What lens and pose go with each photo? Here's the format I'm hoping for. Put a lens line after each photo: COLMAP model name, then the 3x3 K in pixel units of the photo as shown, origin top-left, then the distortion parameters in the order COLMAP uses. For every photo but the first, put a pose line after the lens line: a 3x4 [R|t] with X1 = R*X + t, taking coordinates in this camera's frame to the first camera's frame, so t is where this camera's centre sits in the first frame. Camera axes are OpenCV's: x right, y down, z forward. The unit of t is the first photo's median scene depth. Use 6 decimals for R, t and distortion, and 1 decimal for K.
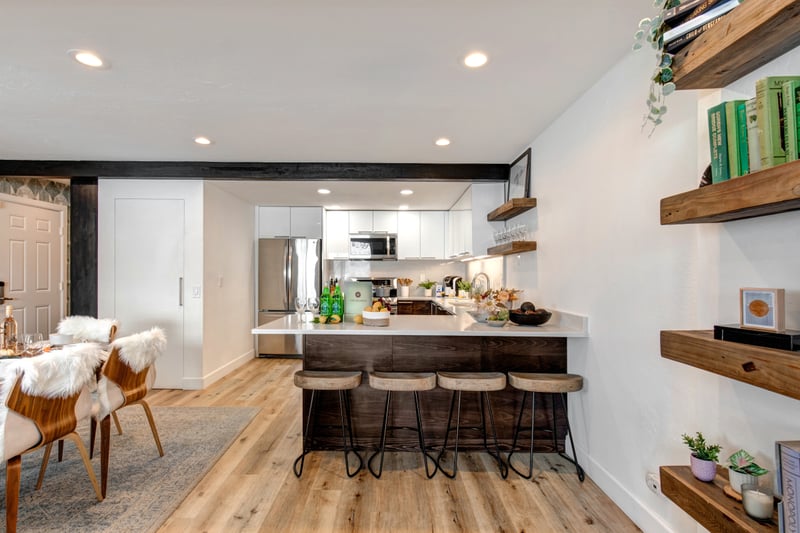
lens RADIAL K [[405.1, 0, 385.7], [0, 405.1, 275.0], [0, 0, 1]] dist [0.003611, 0.000878]
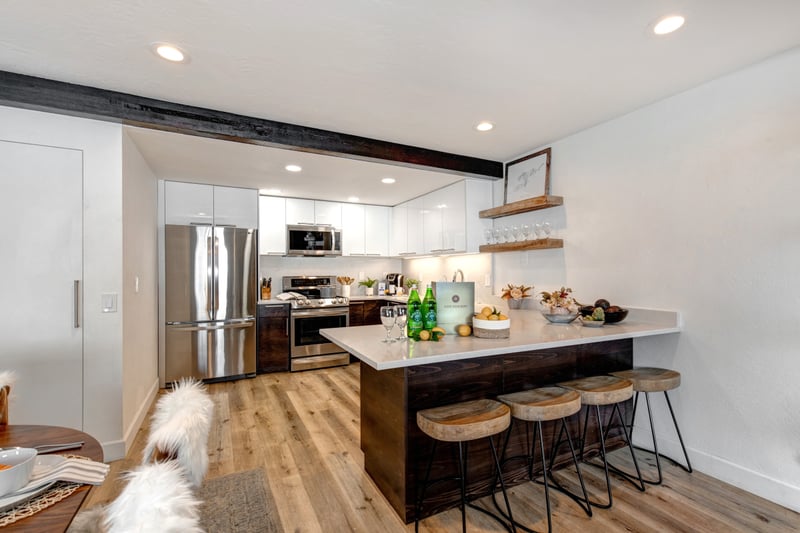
lens RADIAL K [[367.0, 0, 405.7], [0, 367.0, 272.8], [0, 0, 1]] dist [0.003567, 0.000433]
pose [[0.882802, -0.008630, 0.469665, -0.406636], [0.008034, 0.999962, 0.003273, -0.003552], [-0.469676, 0.000884, 0.882838, 0.359367]]
